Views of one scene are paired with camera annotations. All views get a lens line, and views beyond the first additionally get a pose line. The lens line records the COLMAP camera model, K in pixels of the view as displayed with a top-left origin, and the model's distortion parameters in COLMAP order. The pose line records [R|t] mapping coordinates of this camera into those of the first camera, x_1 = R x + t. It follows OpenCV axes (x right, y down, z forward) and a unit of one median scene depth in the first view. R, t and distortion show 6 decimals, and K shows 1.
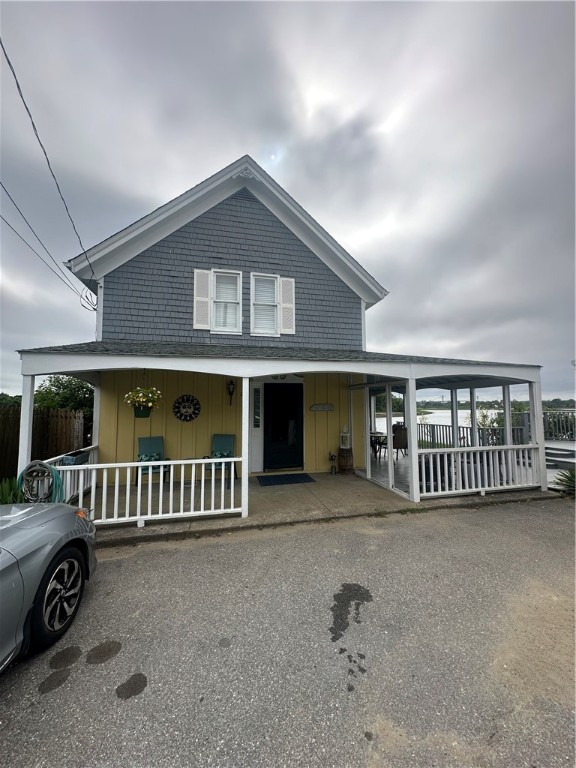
lens RADIAL K [[308.0, 0, 289.7], [0, 308.0, 383.3], [0, 0, 1]] dist [-0.000198, 0.000520]
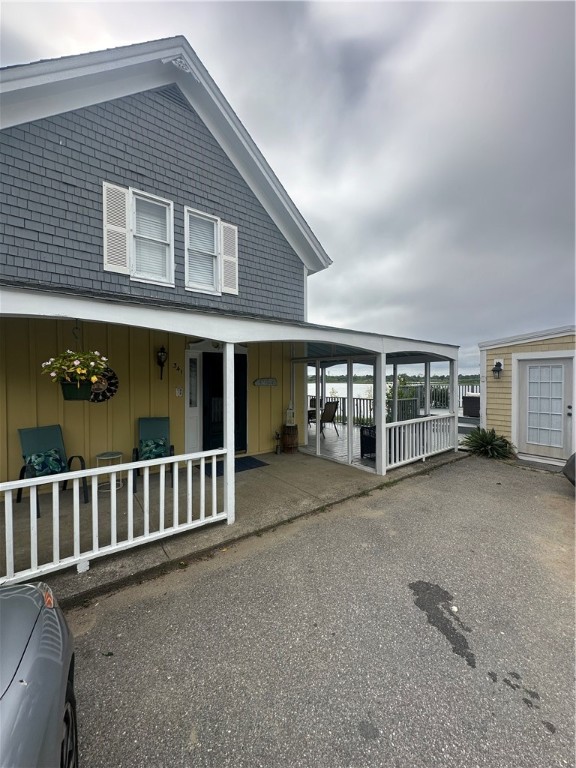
lens RADIAL K [[308.0, 0, 287.5], [0, 308.0, 382.9], [0, 0, 1]] dist [-0.000198, 0.000520]
pose [[0.913348, -0.003107, 0.407169, -0.245010], [-0.031132, 0.996511, 0.077440, 0.012339], [-0.405989, -0.083405, 0.910064, 0.196064]]
